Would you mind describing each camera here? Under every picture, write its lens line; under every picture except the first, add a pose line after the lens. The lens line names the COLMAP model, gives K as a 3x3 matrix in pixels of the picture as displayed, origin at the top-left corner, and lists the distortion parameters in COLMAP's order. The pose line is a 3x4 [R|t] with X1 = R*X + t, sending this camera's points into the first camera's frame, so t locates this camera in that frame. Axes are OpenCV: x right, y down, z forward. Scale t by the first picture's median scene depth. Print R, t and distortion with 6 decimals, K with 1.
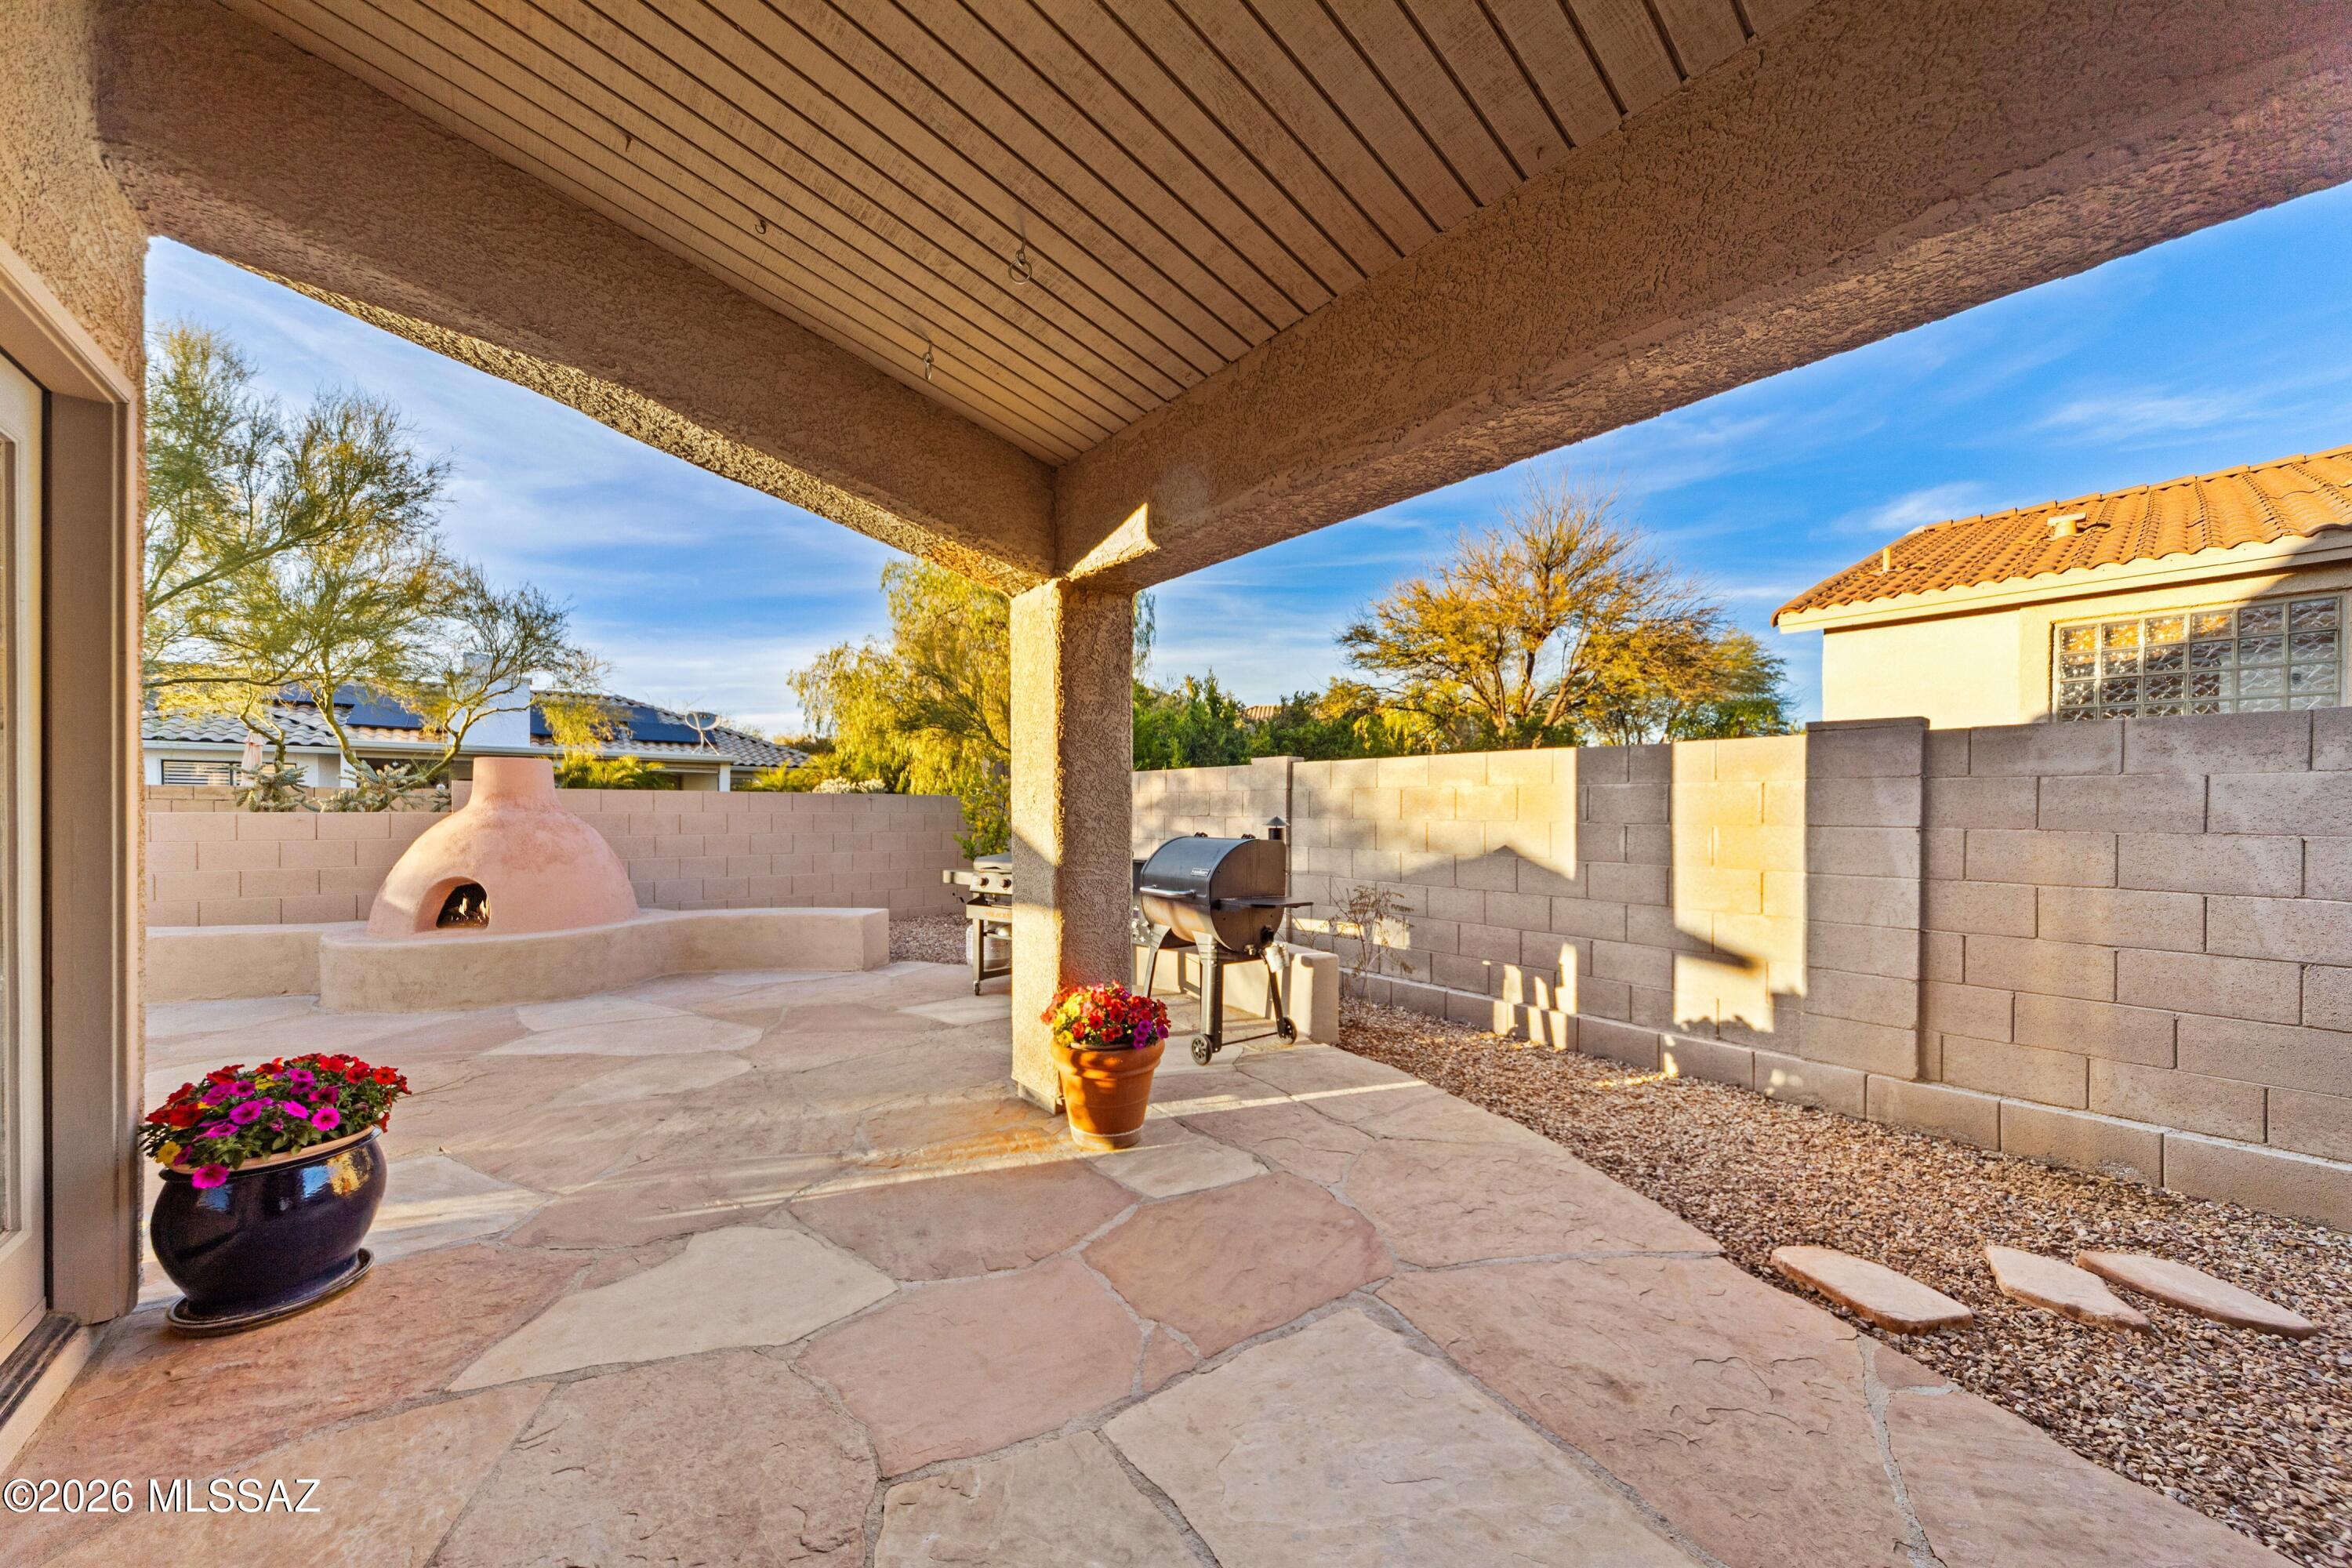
lens RADIAL K [[810.8, 0, 1167.5], [0, 810.8, 820.6], [0, 0, 1]] dist [-0.000203, -0.000154]
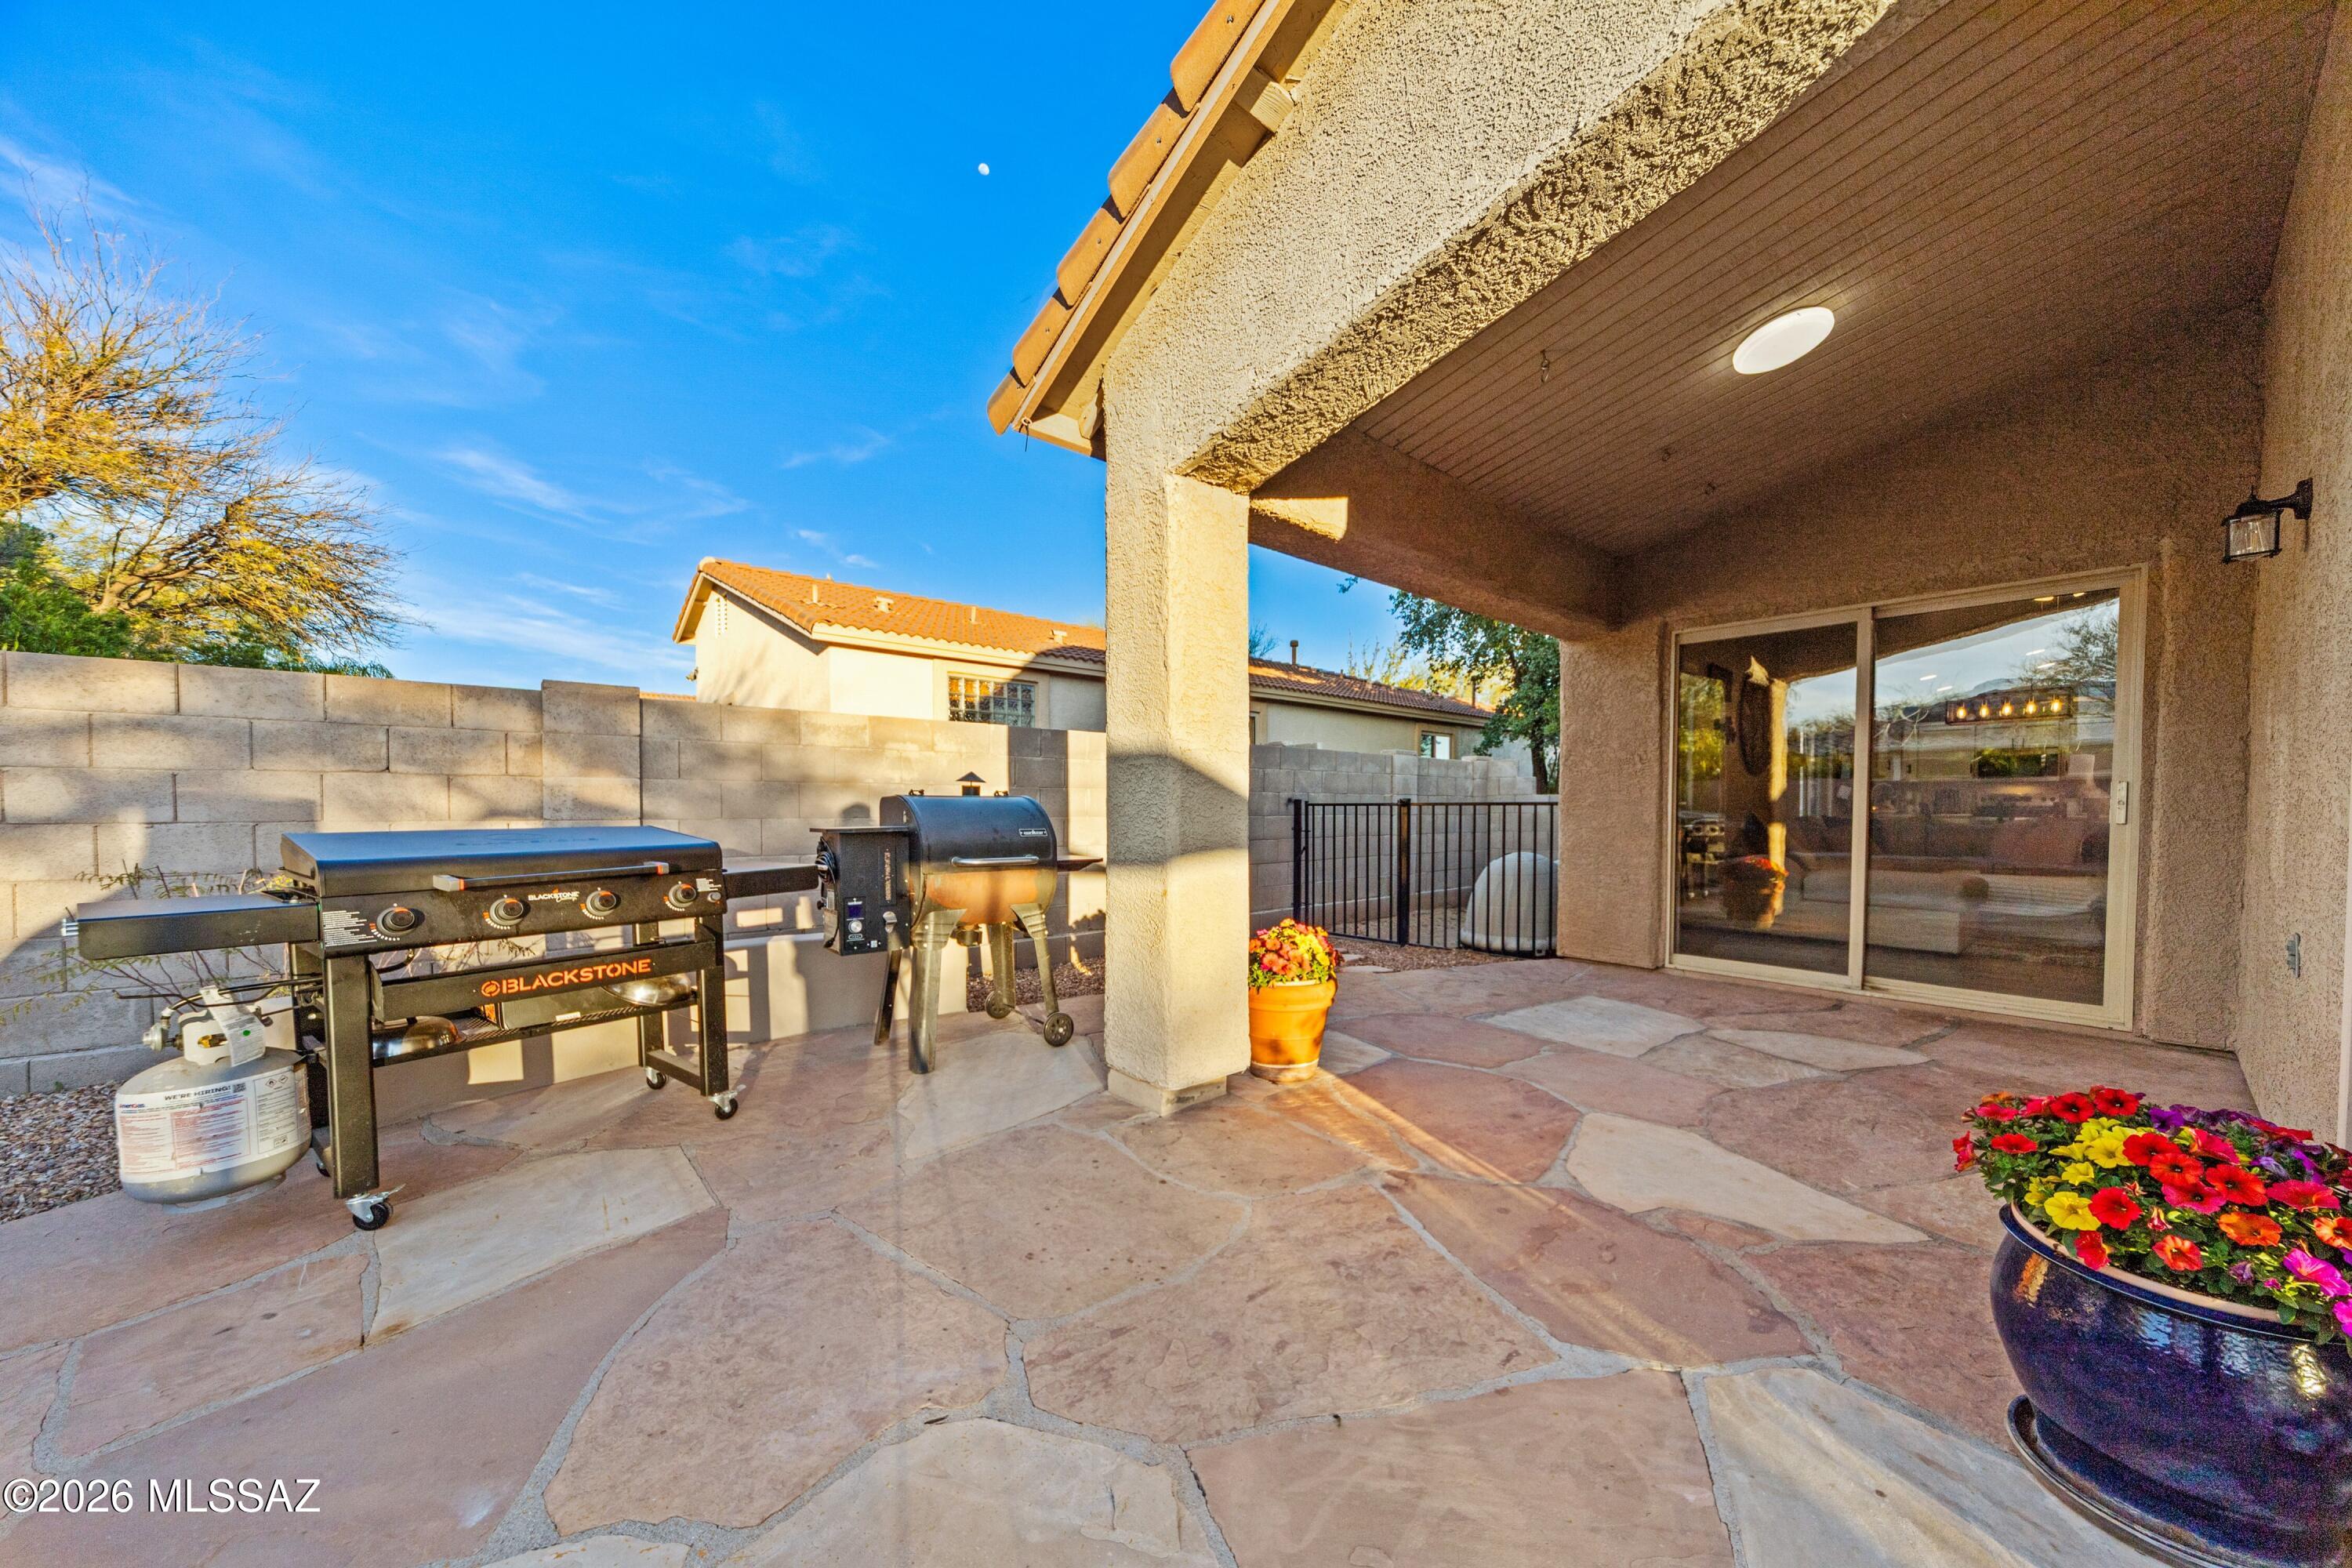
lens RADIAL K [[810.8, 0, 1167.5], [0, 810.8, 820.6], [0, 0, 1]] dist [-0.000203, -0.000154]
pose [[-0.019286, -0.022744, 0.999555, -0.650332], [0.010265, 0.999684, 0.022945, 0.025544], [-0.999761, 0.010703, -0.019047, 0.687194]]
